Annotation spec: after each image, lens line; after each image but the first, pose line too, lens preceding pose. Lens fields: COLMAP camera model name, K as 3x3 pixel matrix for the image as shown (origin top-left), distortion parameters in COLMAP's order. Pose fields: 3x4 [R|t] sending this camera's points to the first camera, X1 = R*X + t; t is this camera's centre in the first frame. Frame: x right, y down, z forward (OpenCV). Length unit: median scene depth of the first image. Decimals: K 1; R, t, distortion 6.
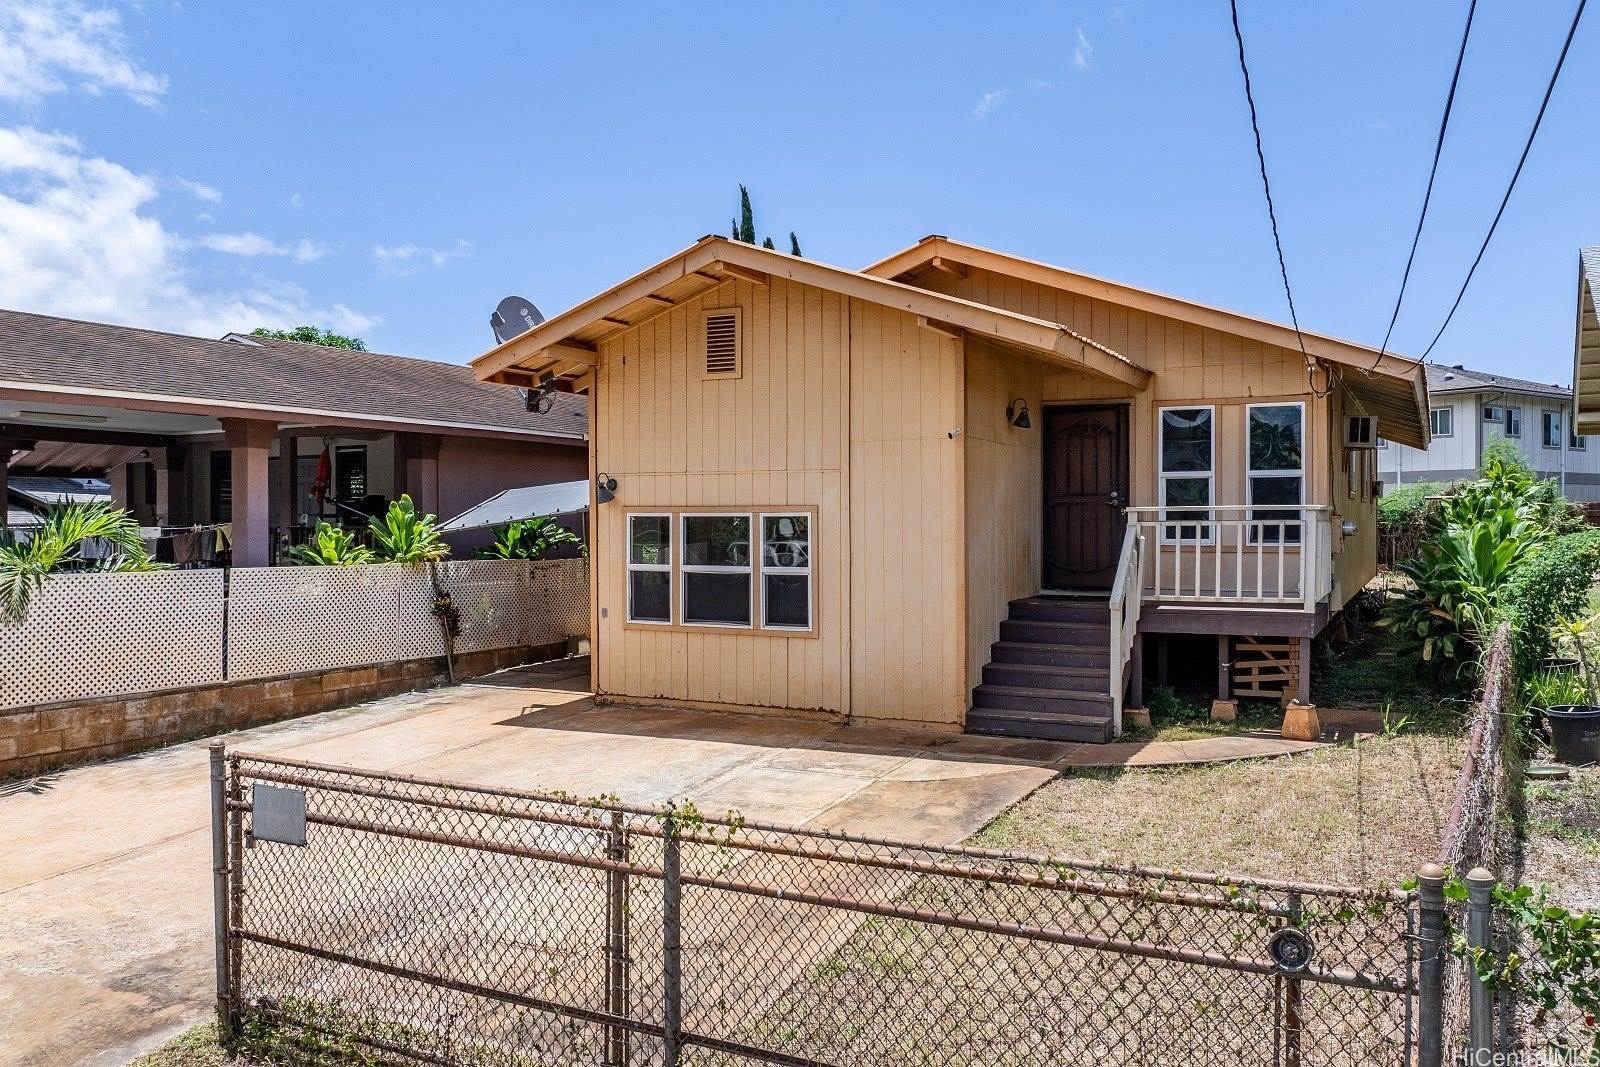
lens RADIAL K [[1204.6, 0, 779.2], [0, 1204.6, 528.7], [0, 0, 1]] dist [-0.027813, -0.005187]
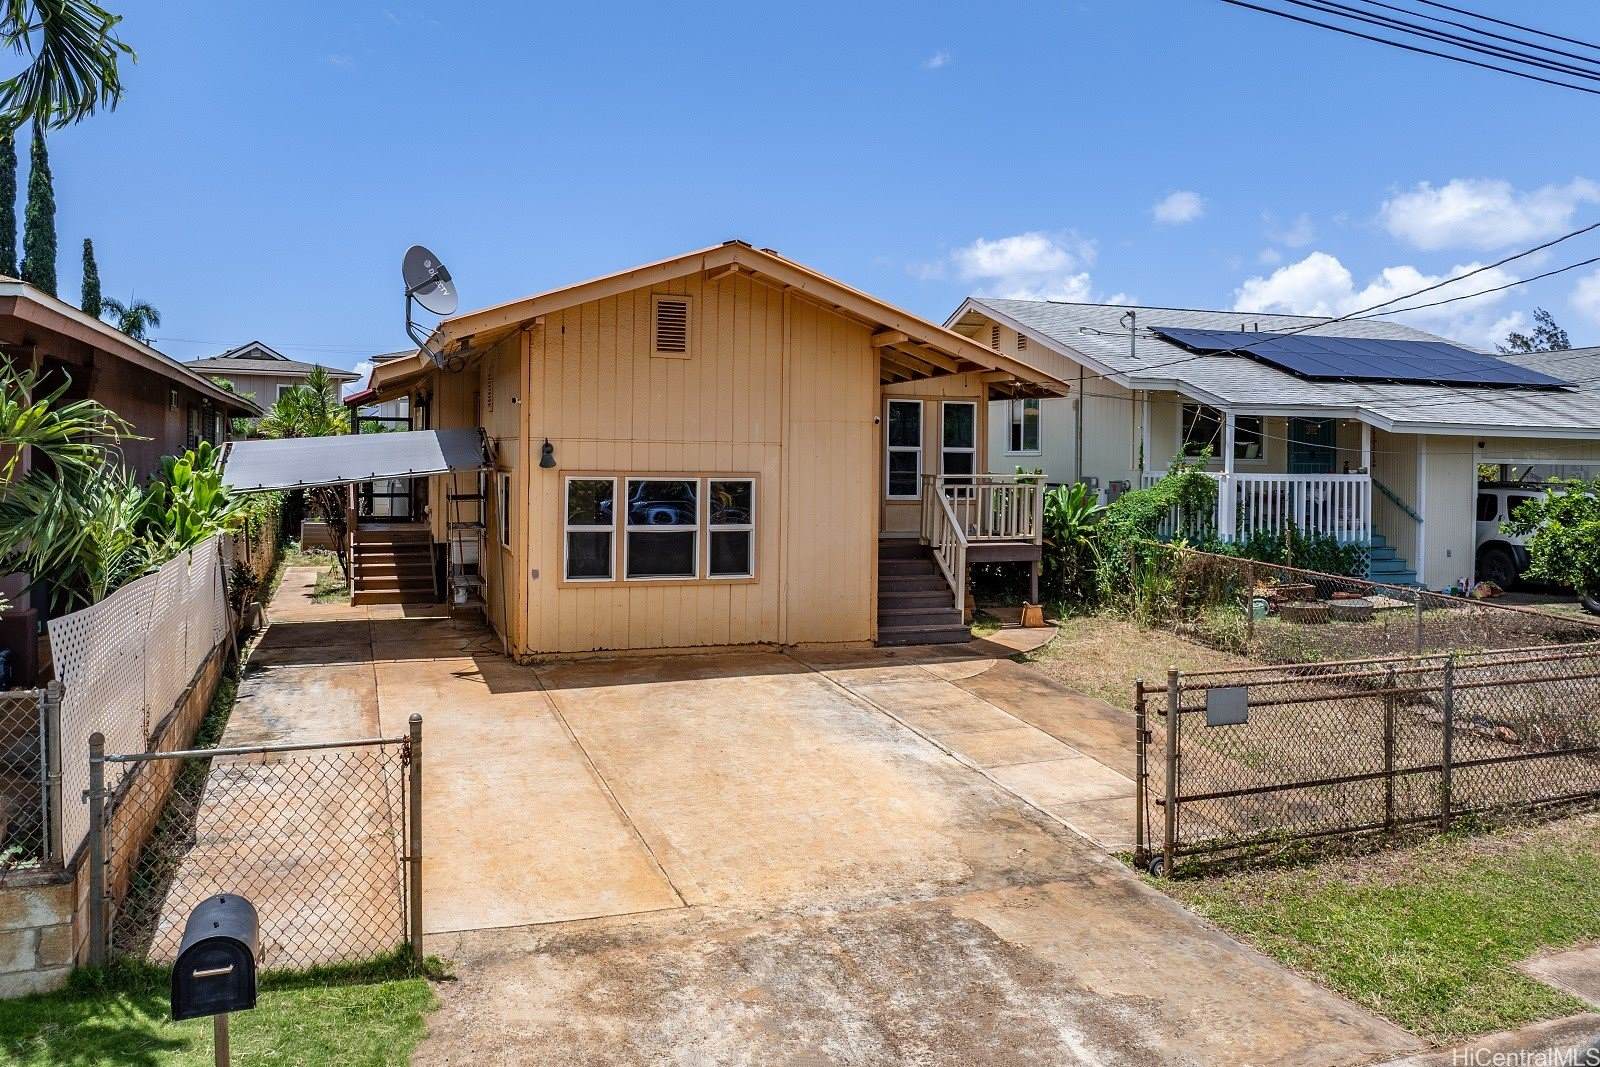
lens RADIAL K [[1284.7, 0, 800.0], [0, 1284.7, 461.2], [0, 0, 1]] dist [-0.039425, -0.001294]
pose [[0.660554, 0.009127, 0.750723, -0.865313], [-0.007287, 0.999957, -0.005745, -0.022470], [-0.750743, -0.001676, 0.660592, 0.120939]]
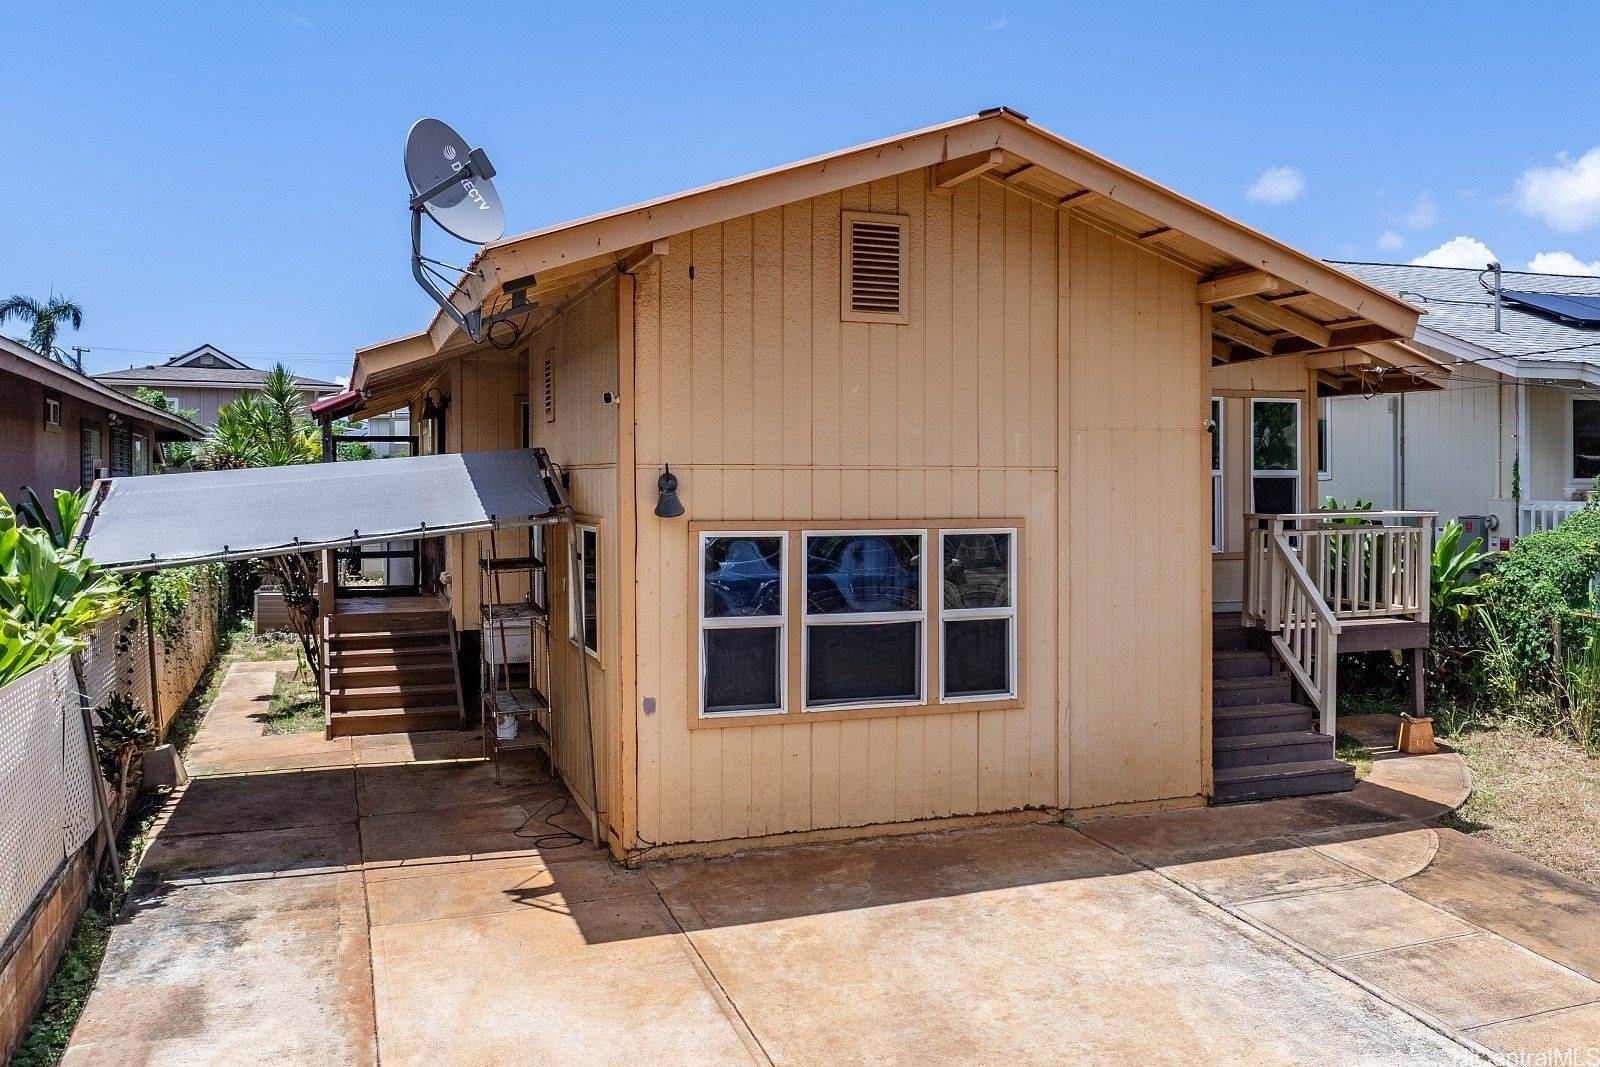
lens RADIAL K [[1453.4, 0, 881.7], [0, 1453.4, 487.4], [0, 0, 1]] dist [-0.042331, -0.014230]
pose [[0.643358, -0.000992, 0.765565, -0.641717], [0.007372, 0.999961, -0.004900, -0.032045], [-0.765530, 0.008796, 0.643340, 0.498641]]
